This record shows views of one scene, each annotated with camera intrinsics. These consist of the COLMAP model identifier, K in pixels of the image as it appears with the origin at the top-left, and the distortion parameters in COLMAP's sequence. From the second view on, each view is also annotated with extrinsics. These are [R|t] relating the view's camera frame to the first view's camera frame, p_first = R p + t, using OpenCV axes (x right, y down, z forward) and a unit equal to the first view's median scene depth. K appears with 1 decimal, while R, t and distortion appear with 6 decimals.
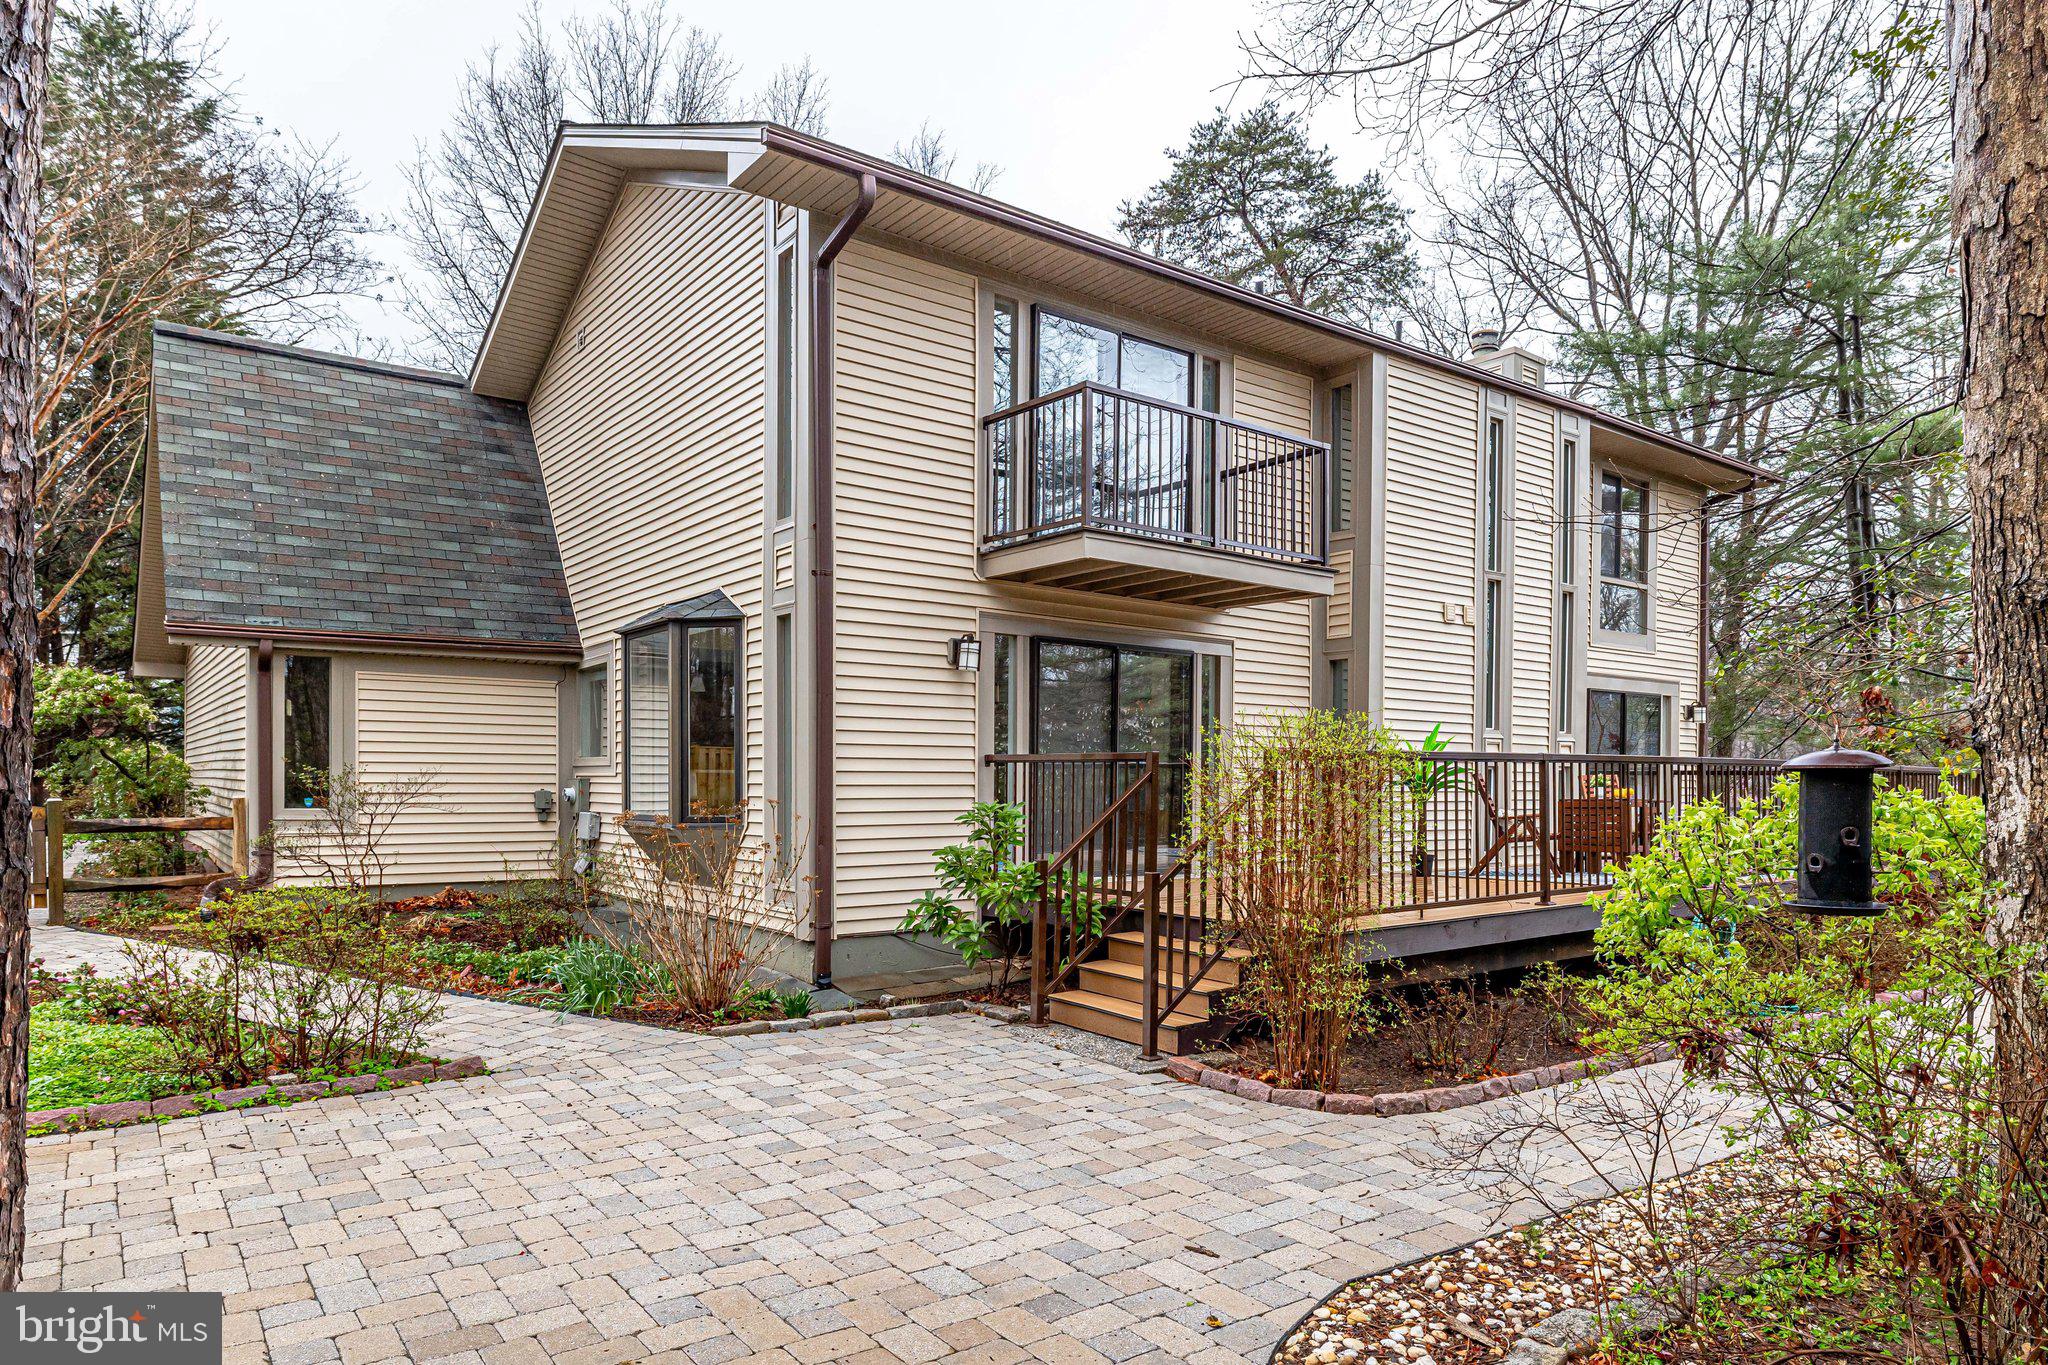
lens RADIAL K [[1228.8, 0, 1014.0], [0, 1228.8, 794.8], [0, 0, 1]] dist [-0.002648, -0.000507]
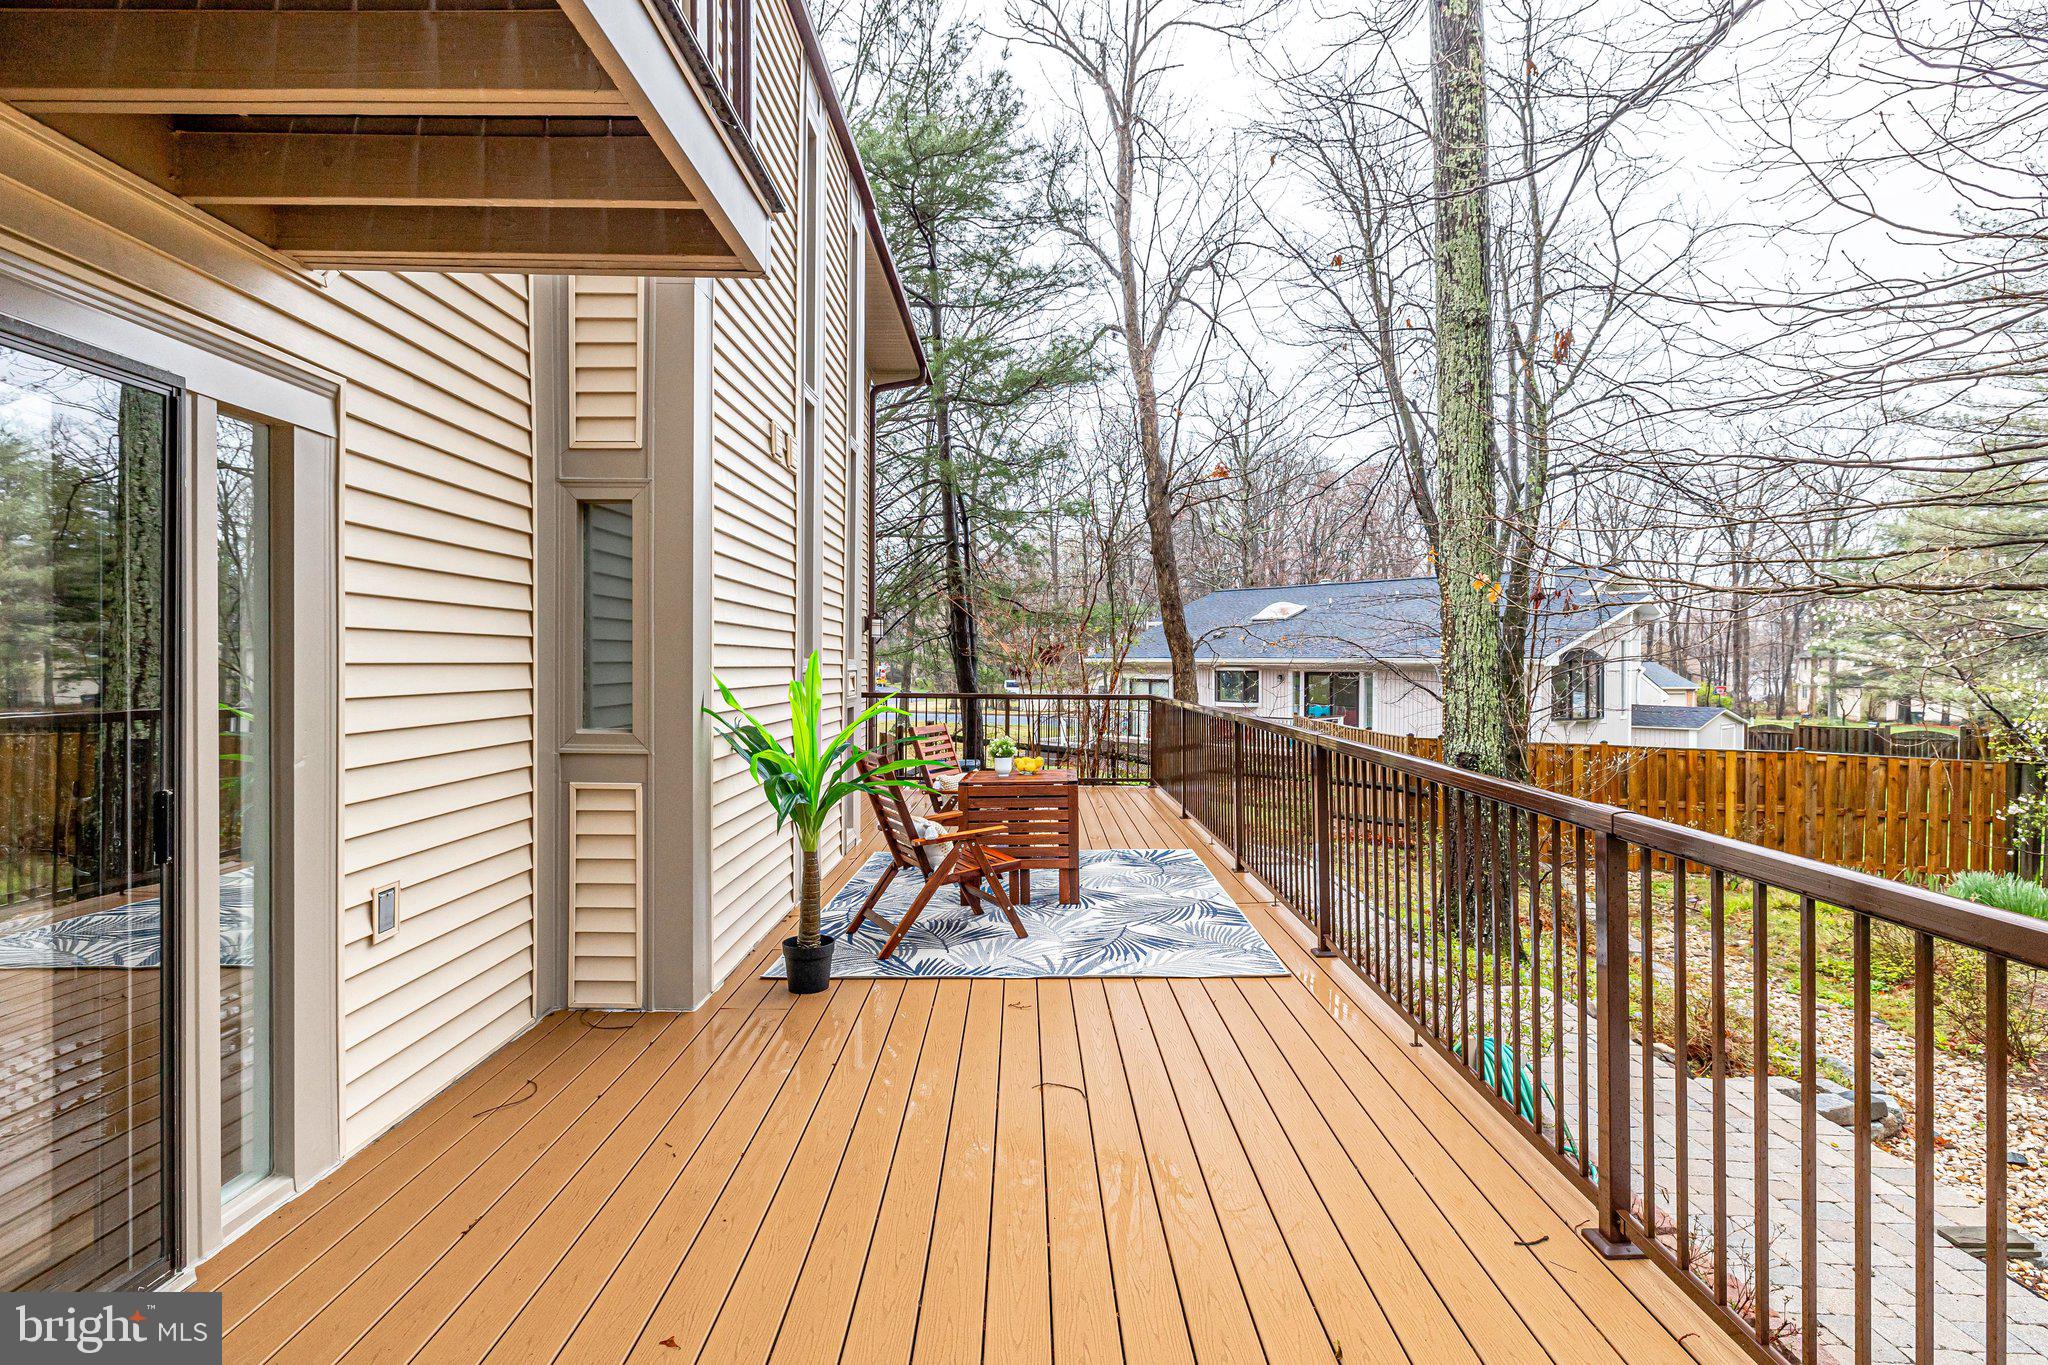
lens RADIAL K [[997.1, 0, 1024.0], [0, 997.1, 682.5], [0, 0, 1]] dist [-0.000911, -0.000078]
pose [[0.611882, -0.012792, 0.790846, 0.104359], [0.000430, 0.999874, 0.015840, -0.066993], [-0.790949, -0.009352, 0.611811, 0.860260]]
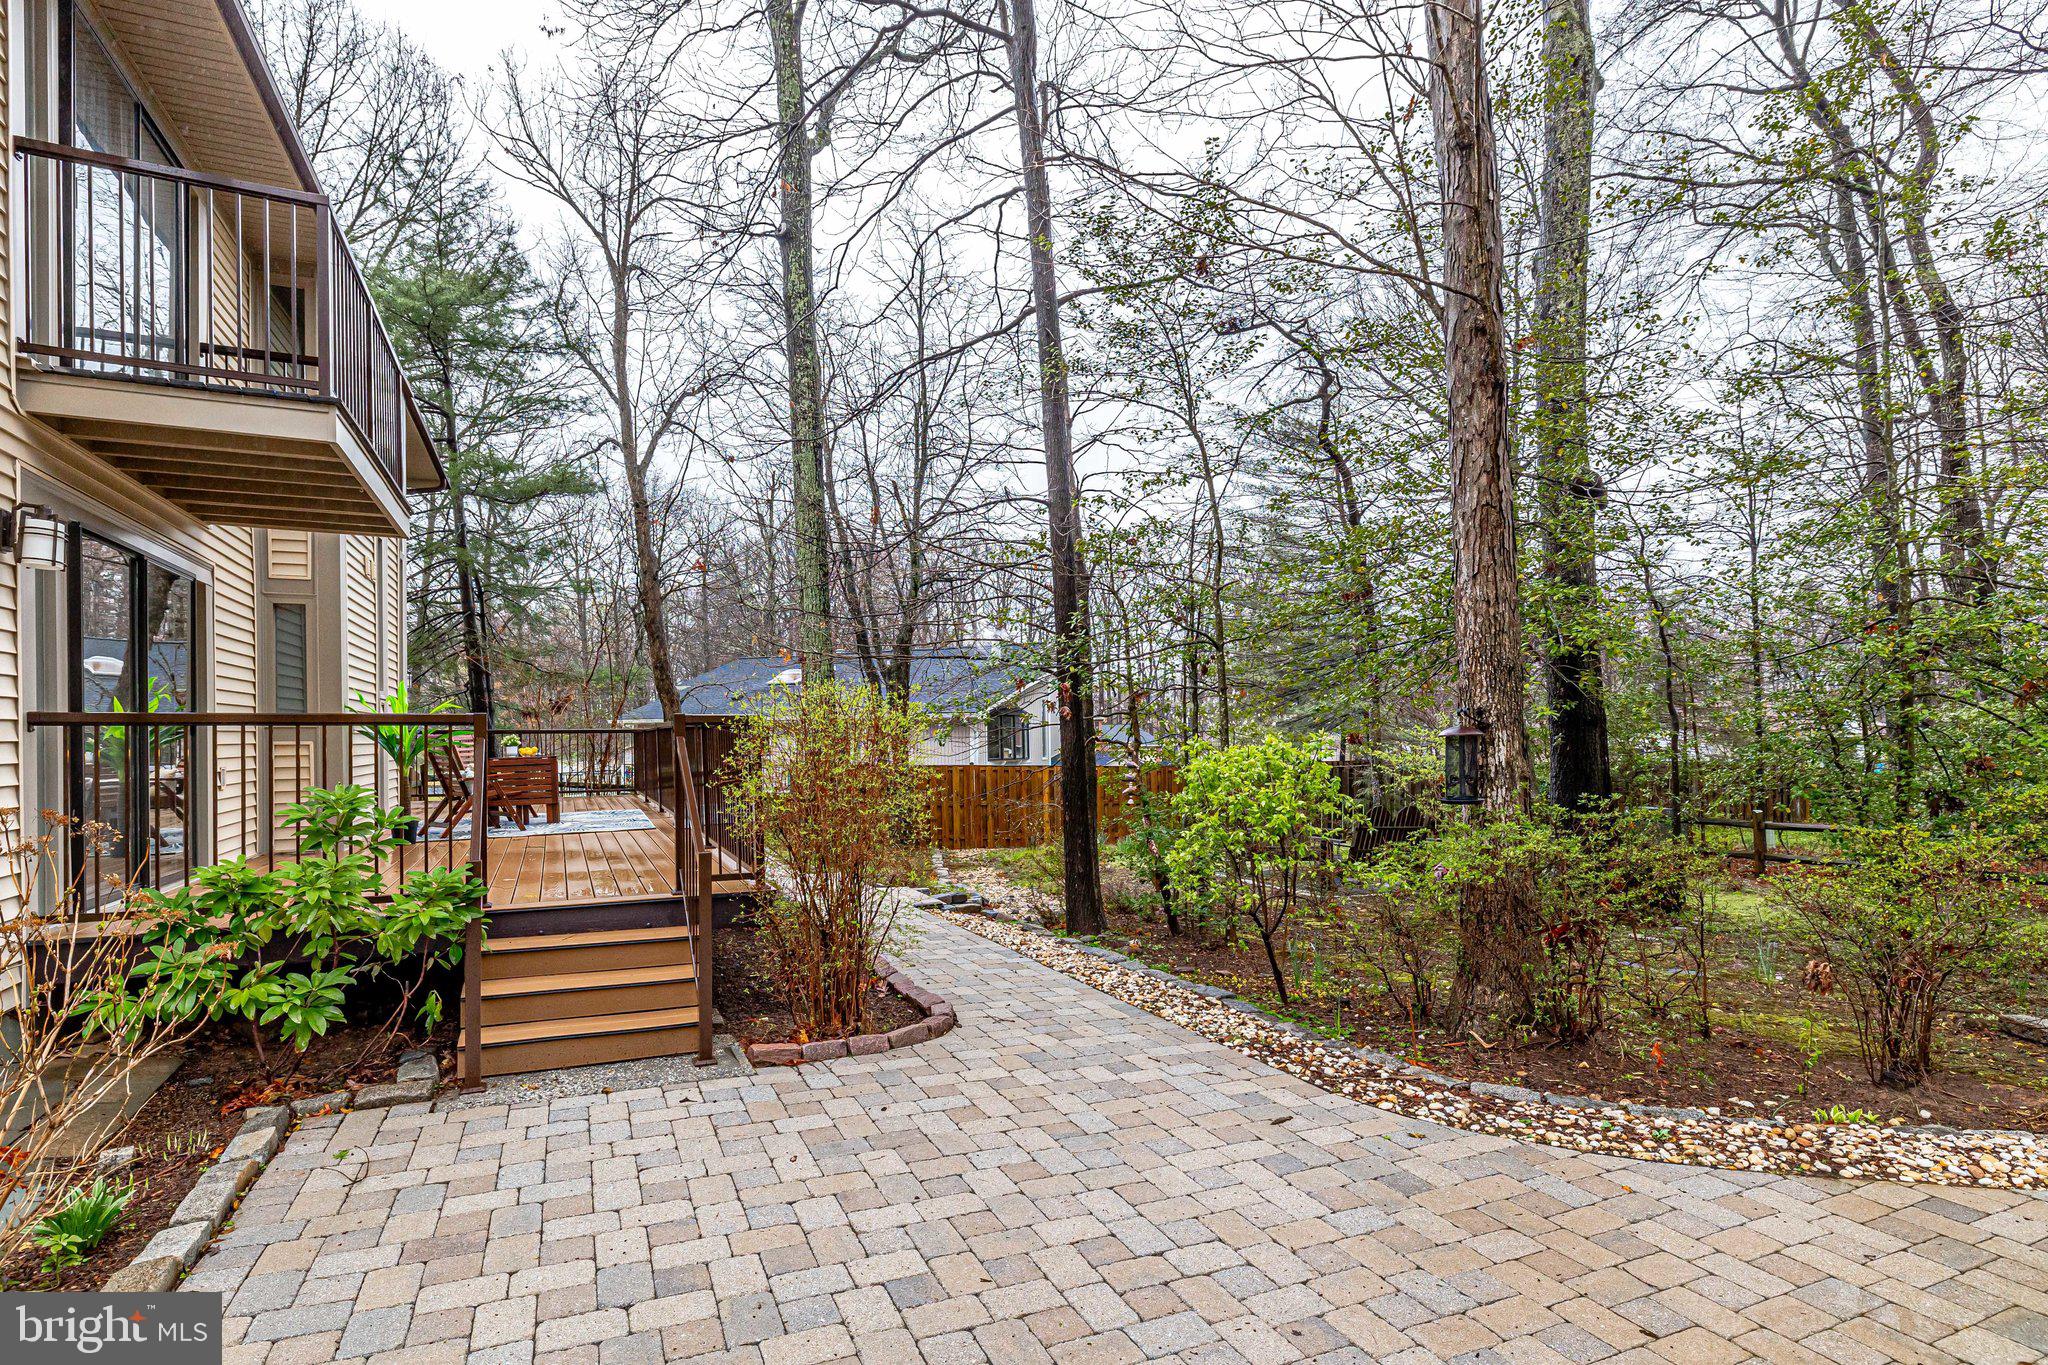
lens RADIAL K [[1016.2, 0, 1019.6], [0, 1016.2, 728.8], [0, 0, 1]] dist [-0.000689, -0.000100]
pose [[0.226207, -0.002569, 0.974076, -0.395475], [0.019097, 0.999816, -0.001798, -0.014772], [-0.973892, 0.019009, 0.226214, 0.435071]]
